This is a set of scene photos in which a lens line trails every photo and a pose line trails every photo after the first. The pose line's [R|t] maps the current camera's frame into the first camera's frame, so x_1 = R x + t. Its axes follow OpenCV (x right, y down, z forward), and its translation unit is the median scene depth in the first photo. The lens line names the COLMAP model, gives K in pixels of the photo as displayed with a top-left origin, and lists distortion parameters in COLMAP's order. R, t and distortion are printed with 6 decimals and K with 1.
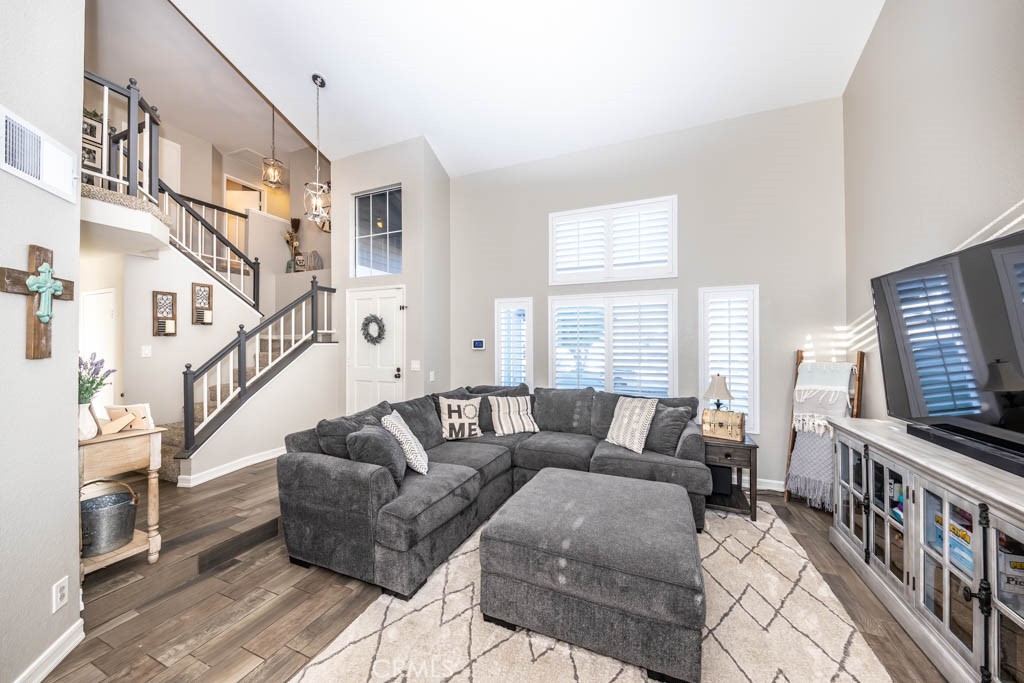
lens RADIAL K [[349.1, 0, 516.6], [0, 349.1, 340.8], [0, 0, 1]] dist [-0.000172, -0.000350]
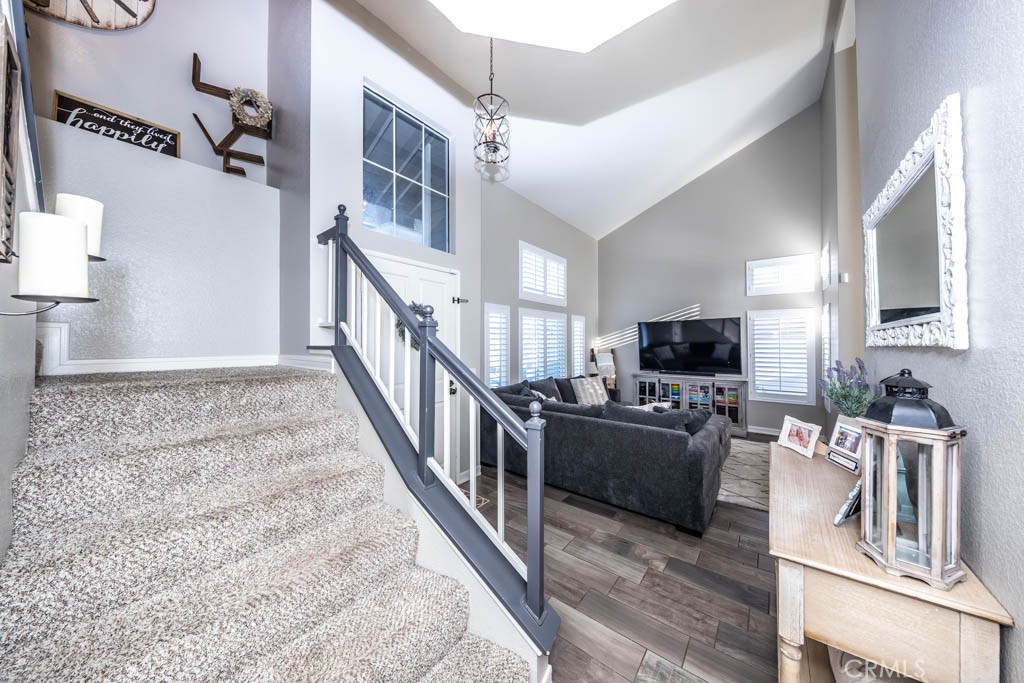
lens RADIAL K [[326.6, 0, 510.7], [0, 326.6, 338.1], [0, 0, 1]] dist [-0.002524, -0.000549]
pose [[0.276231, 0.018372, 0.960916, -1.097279], [-0.005465, 0.999831, -0.017544, -0.000154], [-0.961076, -0.000405, 0.276285, 0.771151]]
